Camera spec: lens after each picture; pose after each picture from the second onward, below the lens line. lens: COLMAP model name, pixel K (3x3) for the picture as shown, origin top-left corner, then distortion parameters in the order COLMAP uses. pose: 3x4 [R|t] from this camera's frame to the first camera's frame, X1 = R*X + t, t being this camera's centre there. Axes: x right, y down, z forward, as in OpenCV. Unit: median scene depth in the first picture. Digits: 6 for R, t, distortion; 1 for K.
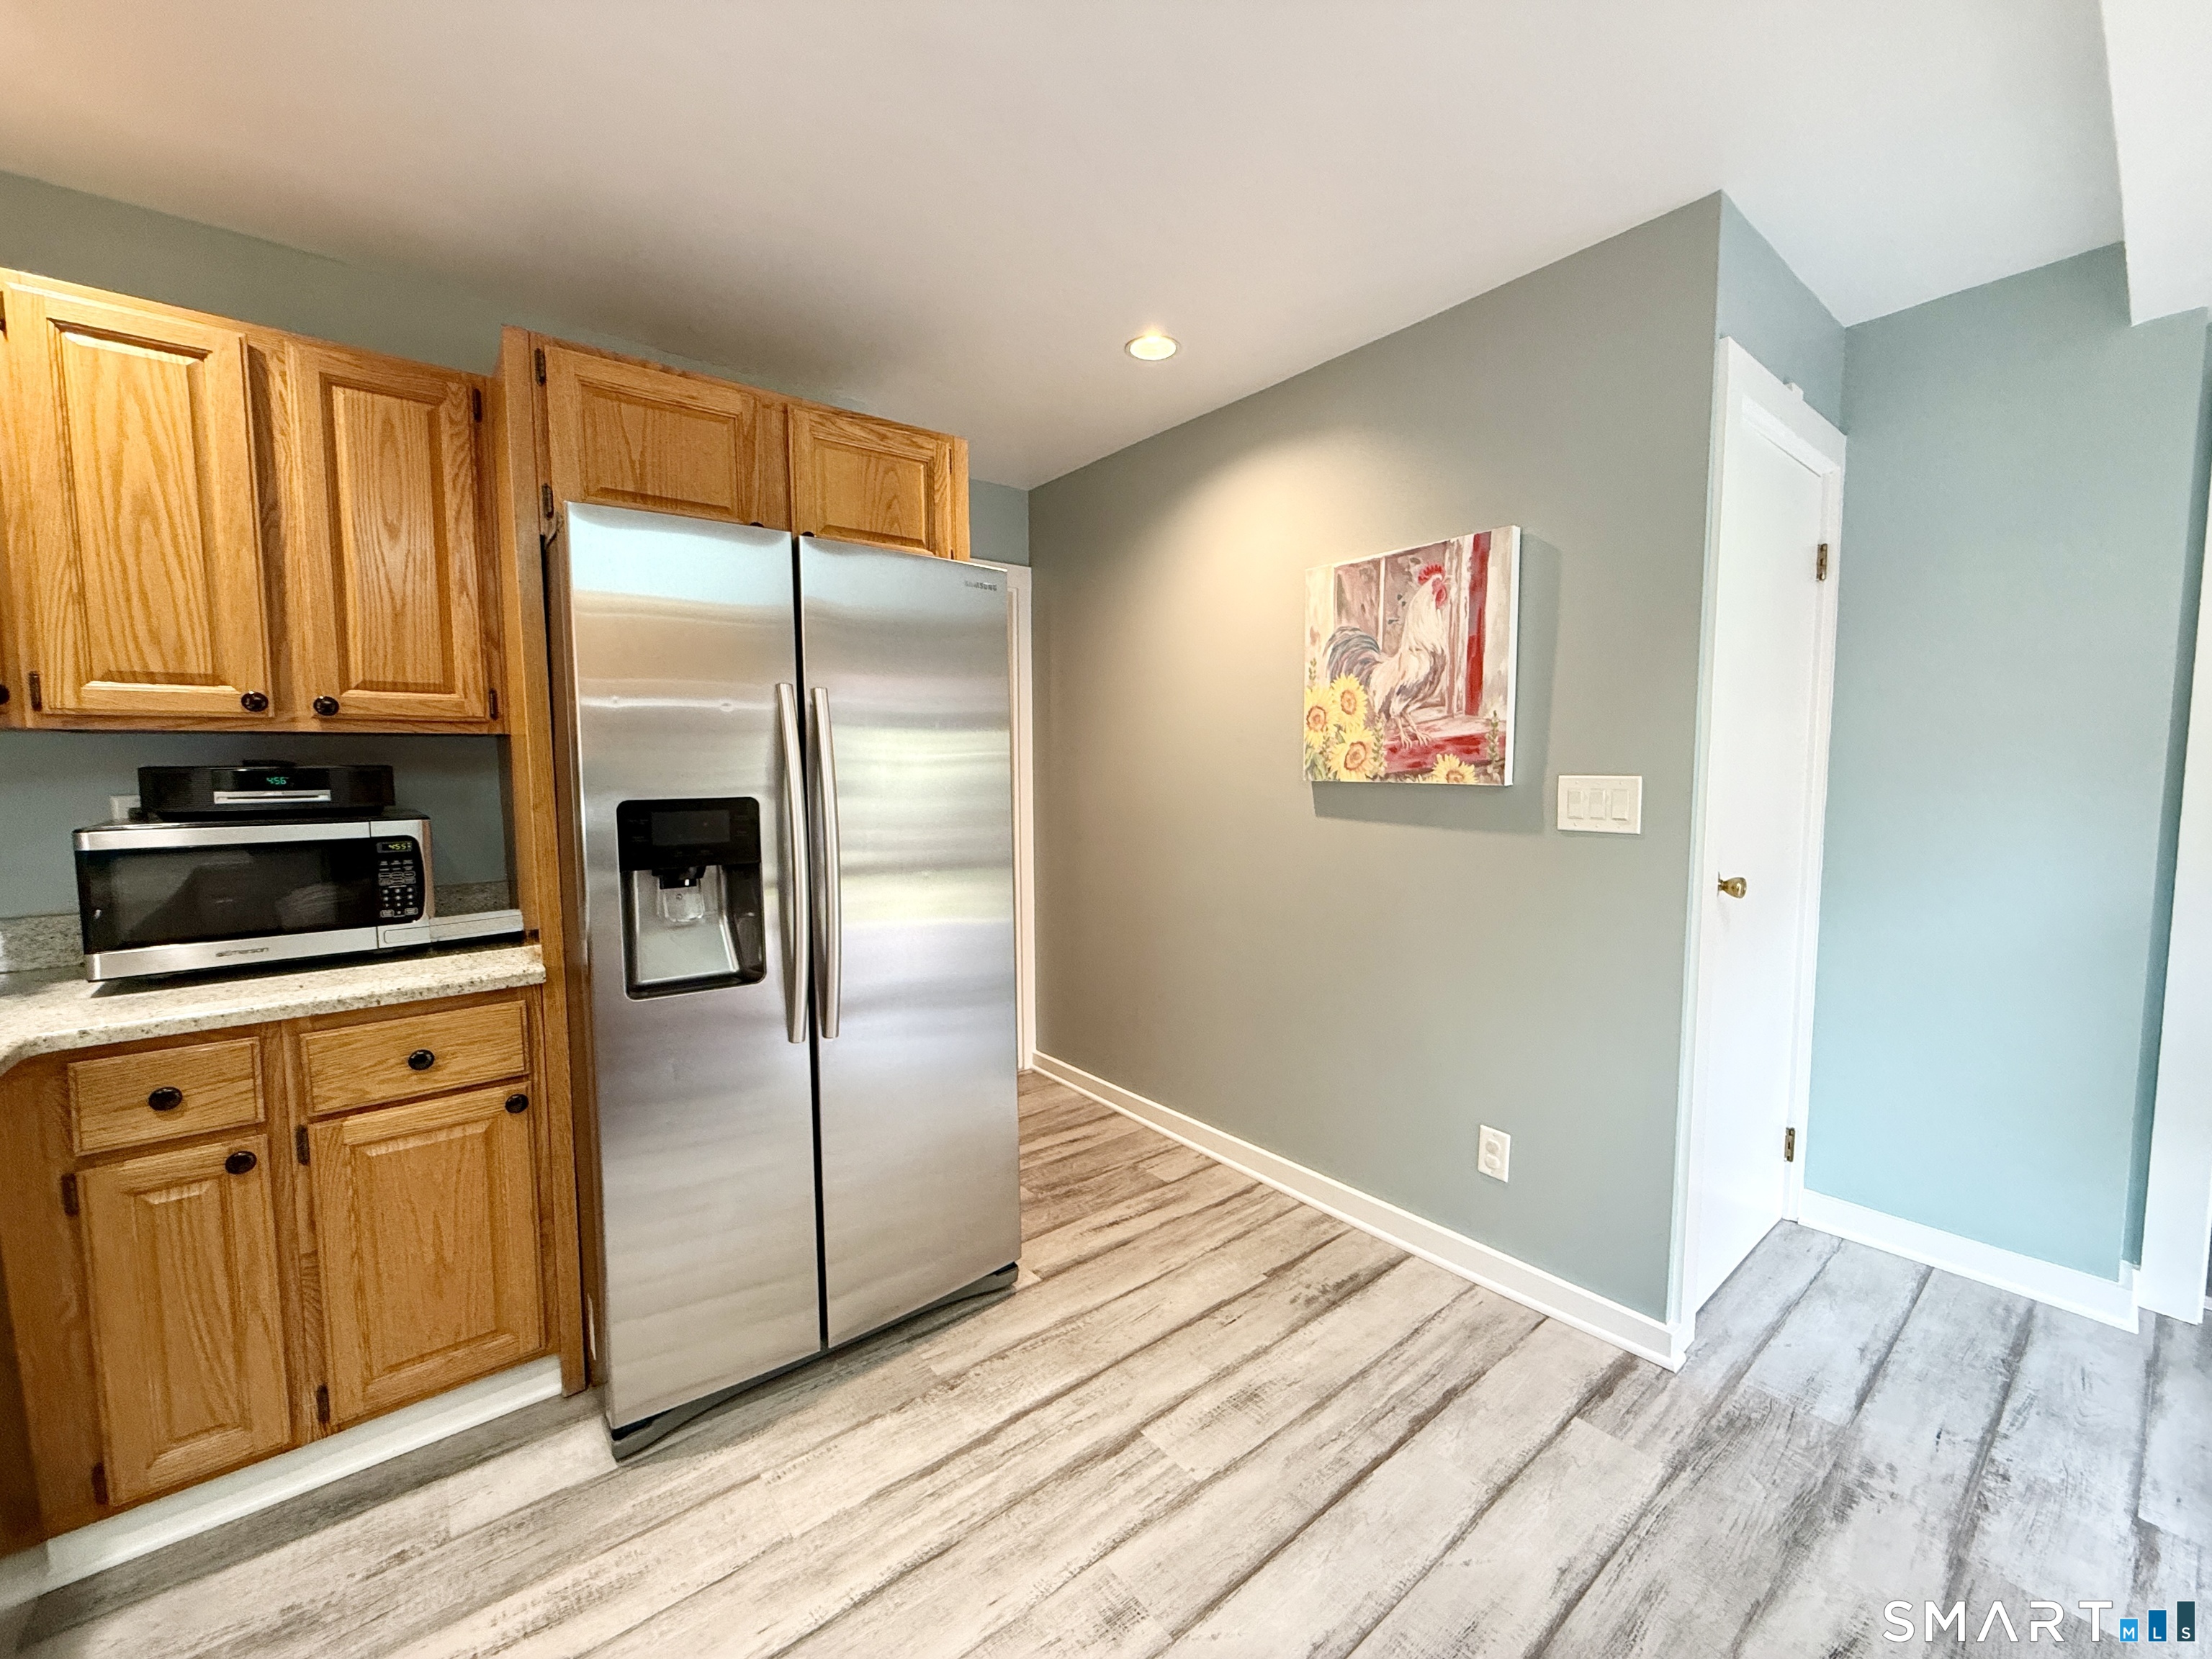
lens RADIAL K [[883.1, 0, 1101.6], [0, 883.1, 826.7], [0, 0, 1]] dist [0.001468, 0.000142]
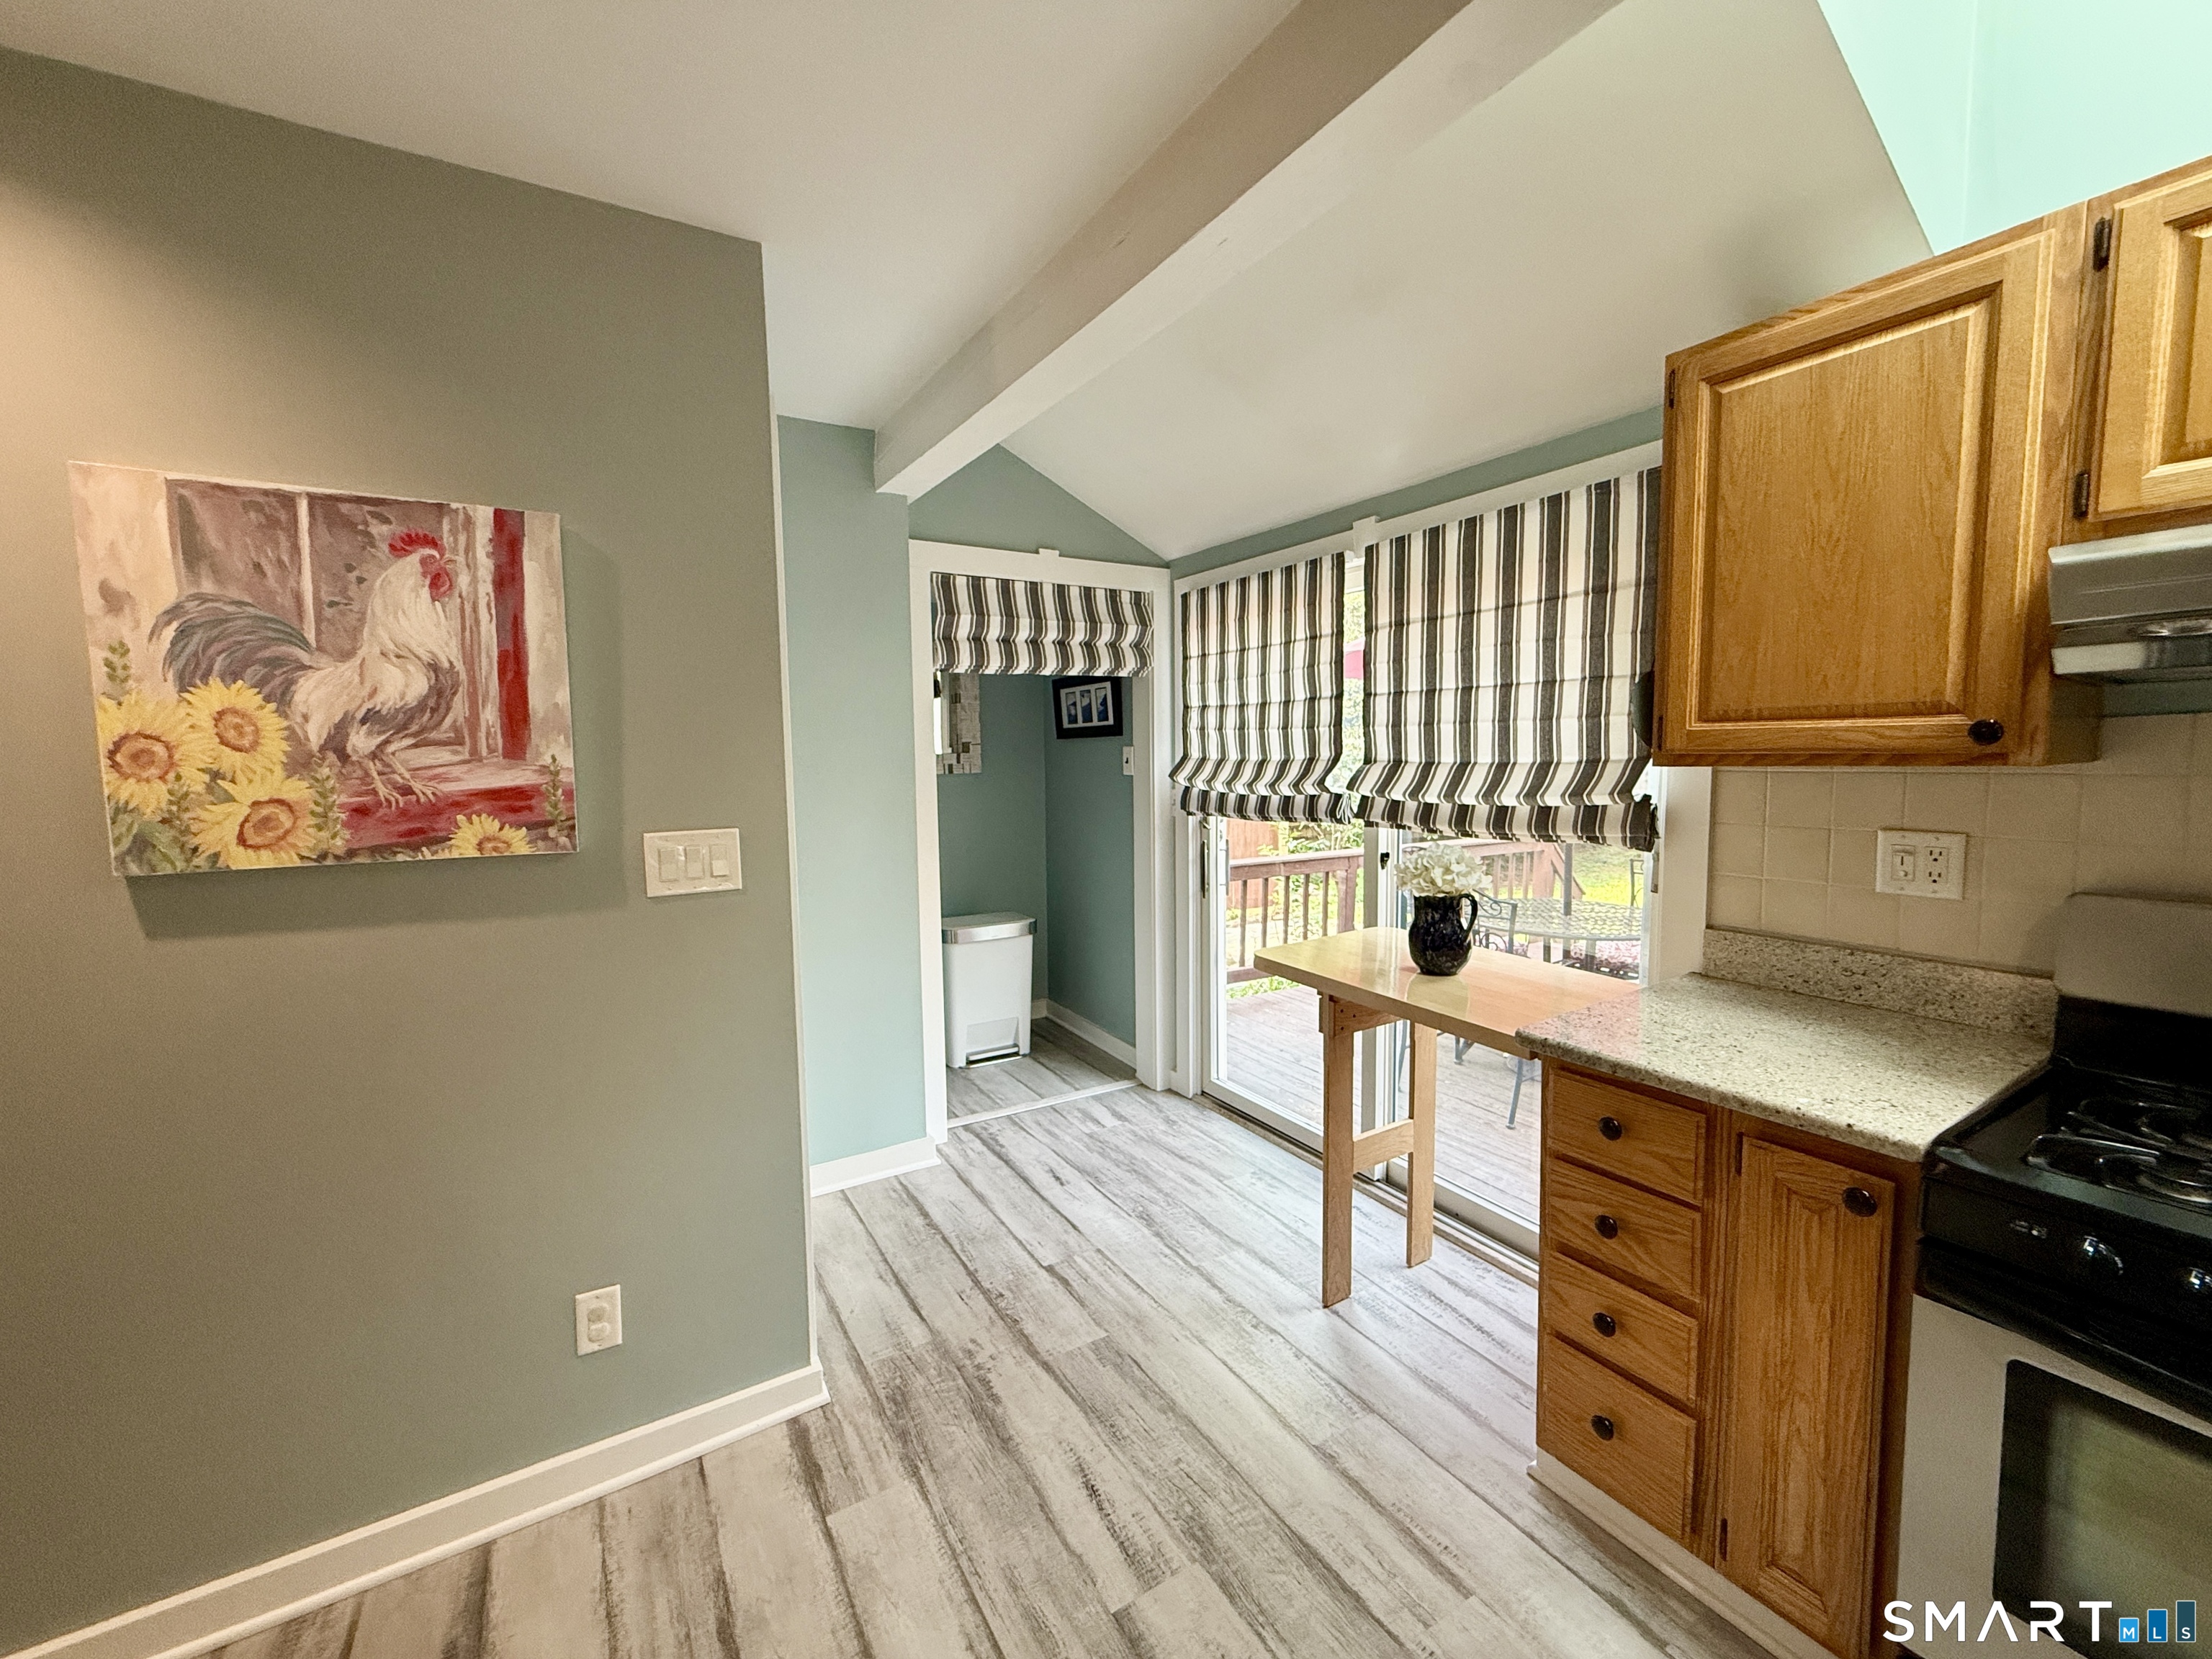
lens RADIAL K [[883.1, 0, 1103.1], [0, 883.1, 828.2], [0, 0, 1]] dist [0.001468, 0.000142]
pose [[0.138277, -0.079790, 0.987174, -0.227737], [0.087103, 0.993867, 0.068131, -0.075304], [-0.986556, 0.076565, 0.144379, 0.411067]]
